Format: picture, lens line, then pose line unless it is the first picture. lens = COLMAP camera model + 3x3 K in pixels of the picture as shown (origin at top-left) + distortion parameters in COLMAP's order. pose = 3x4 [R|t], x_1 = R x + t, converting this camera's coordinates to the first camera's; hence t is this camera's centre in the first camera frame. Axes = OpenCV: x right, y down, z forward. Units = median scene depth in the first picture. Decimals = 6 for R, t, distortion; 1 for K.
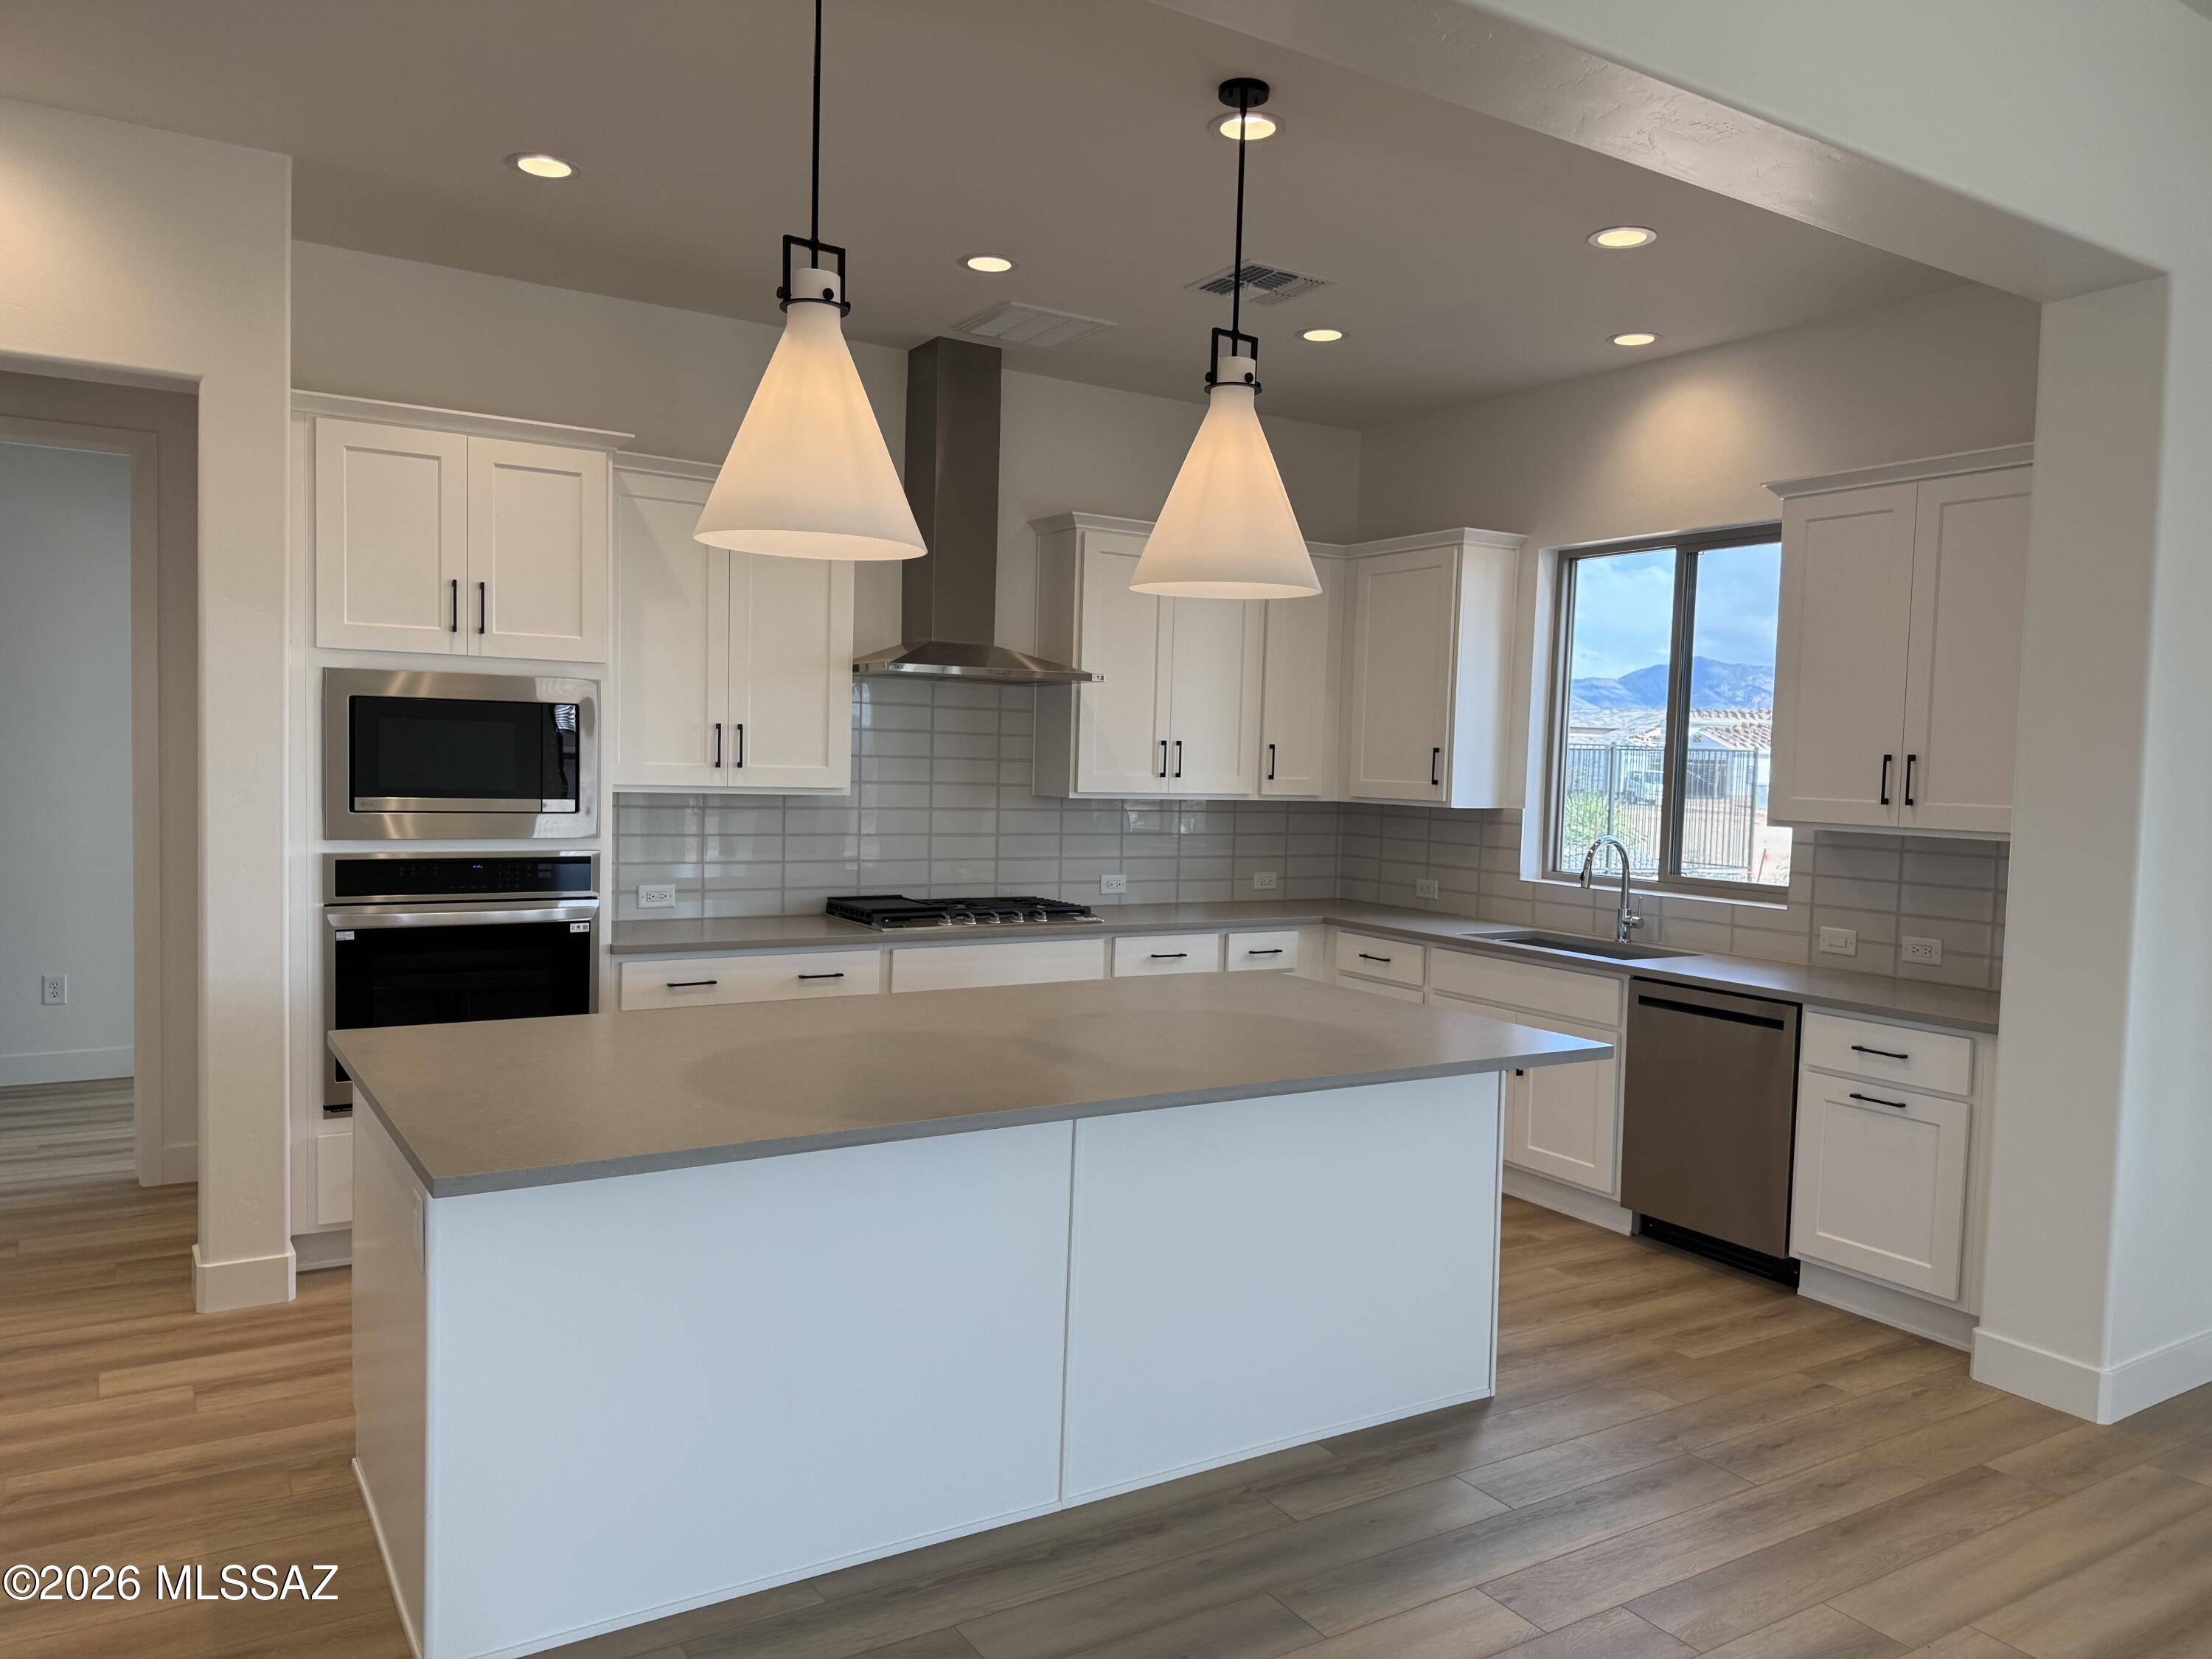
lens RADIAL K [[1572.3, 0, 1097.8], [0, 1572.3, 836.6], [0, 0, 1]] dist [0.013534, -0.020921]
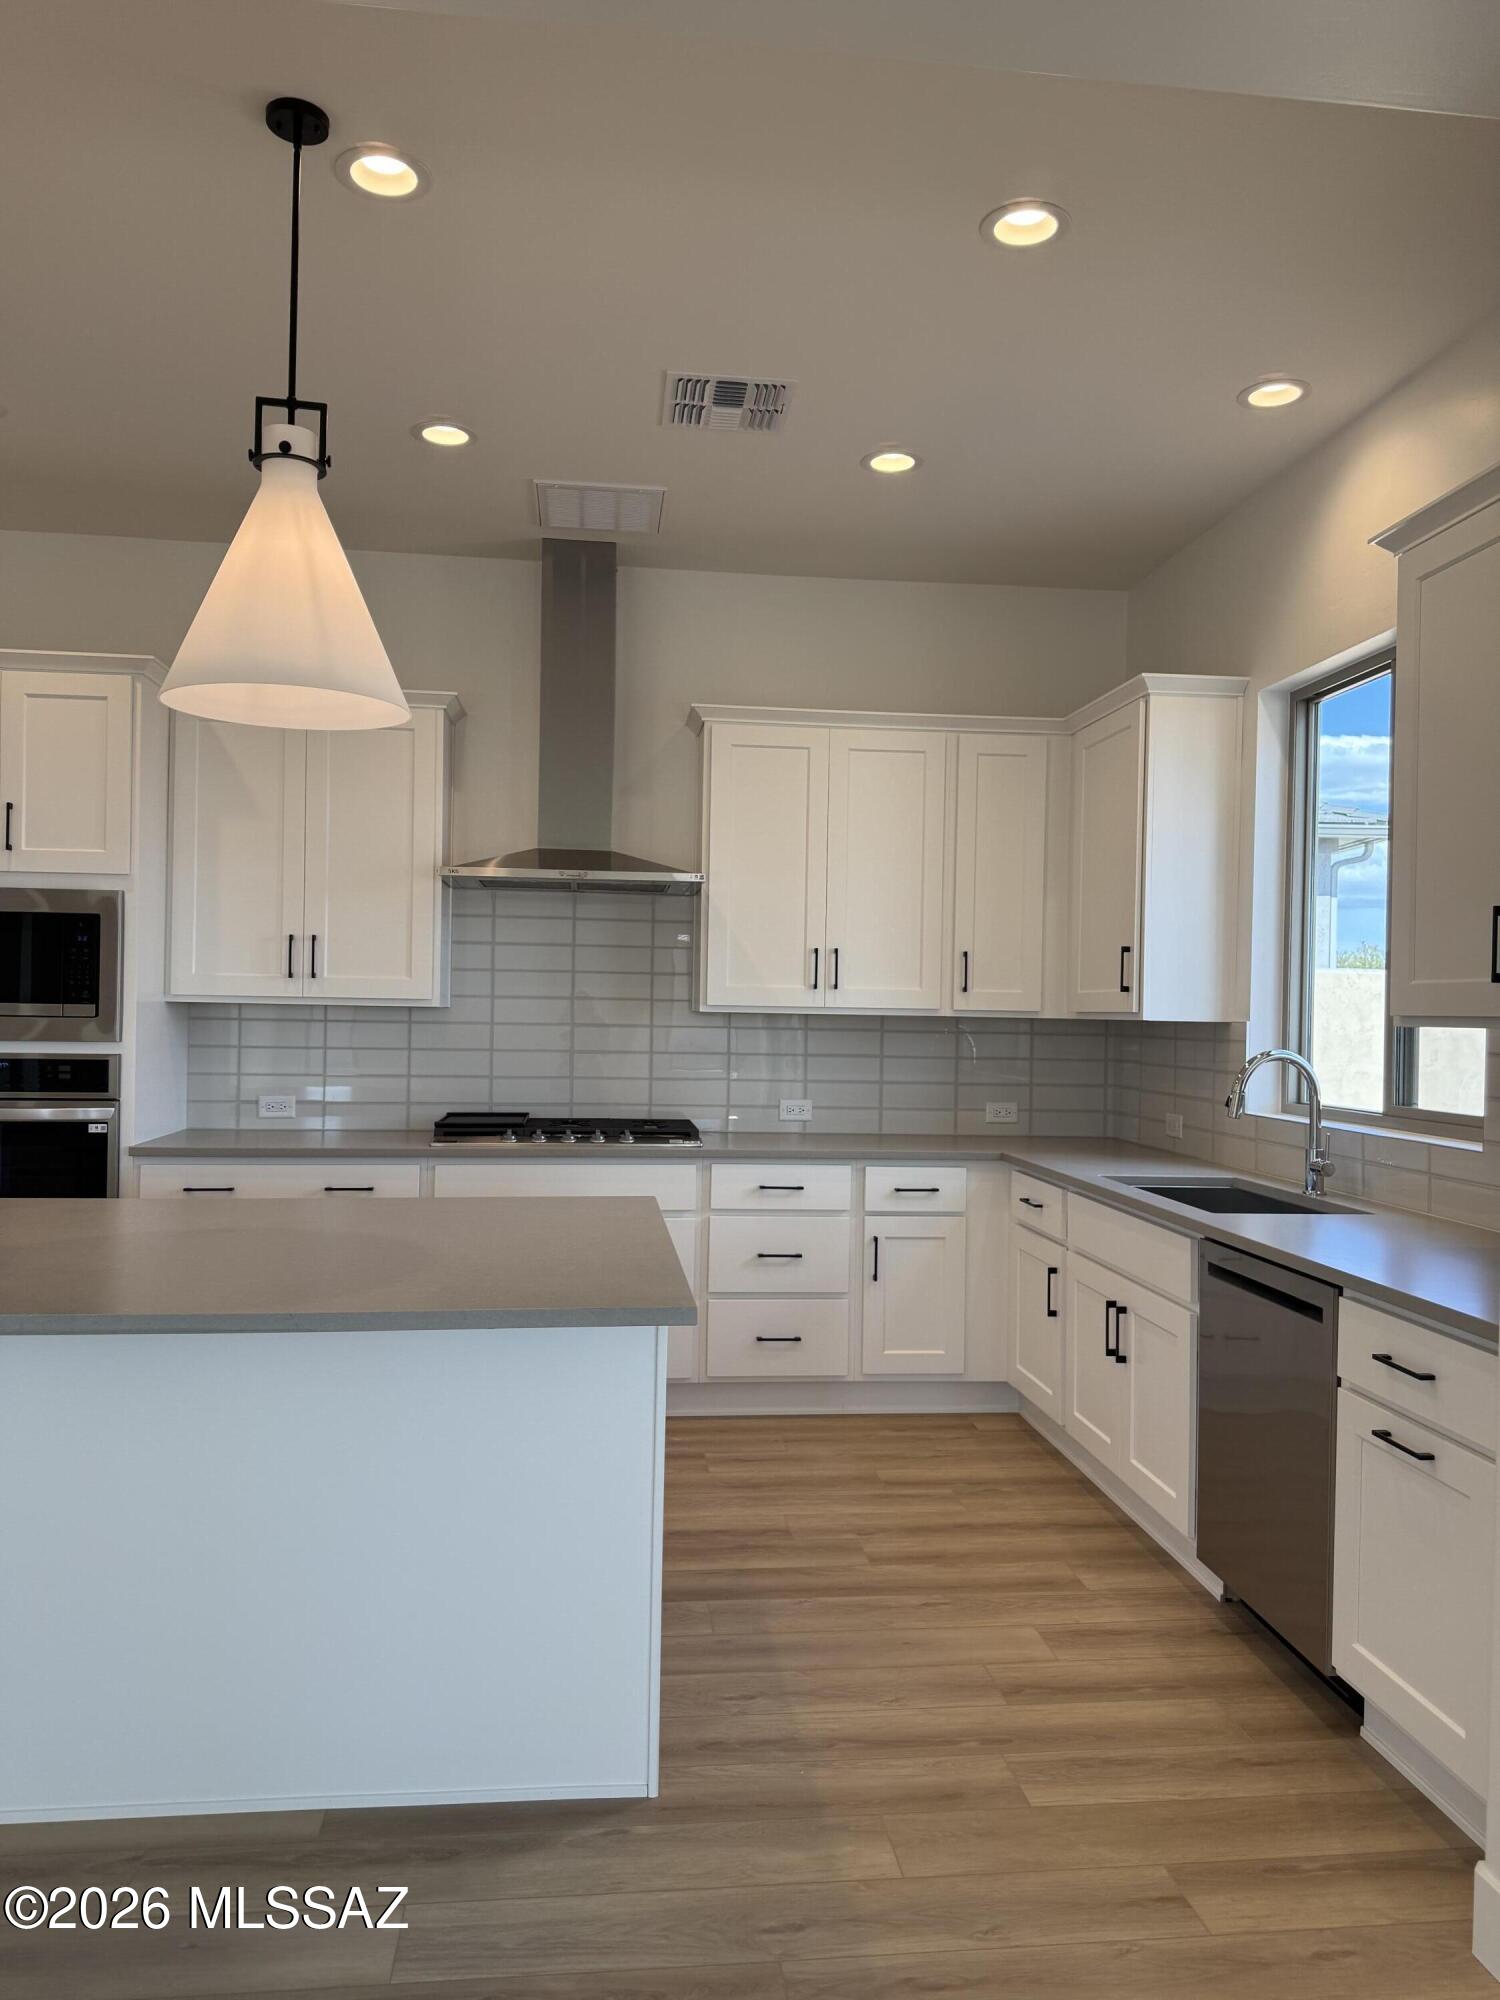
lens RADIAL K [[1421.6, 0, 749.5], [0, 1421.6, 999.6], [0, 0, 1]] dist [0.013534, -0.020921]
pose [[0.901056, -0.015522, -0.433426, 0.388107], [-0.014727, 0.997688, -0.066345, 0.024369], [0.433453, 0.066163, 0.898744, 0.278985]]
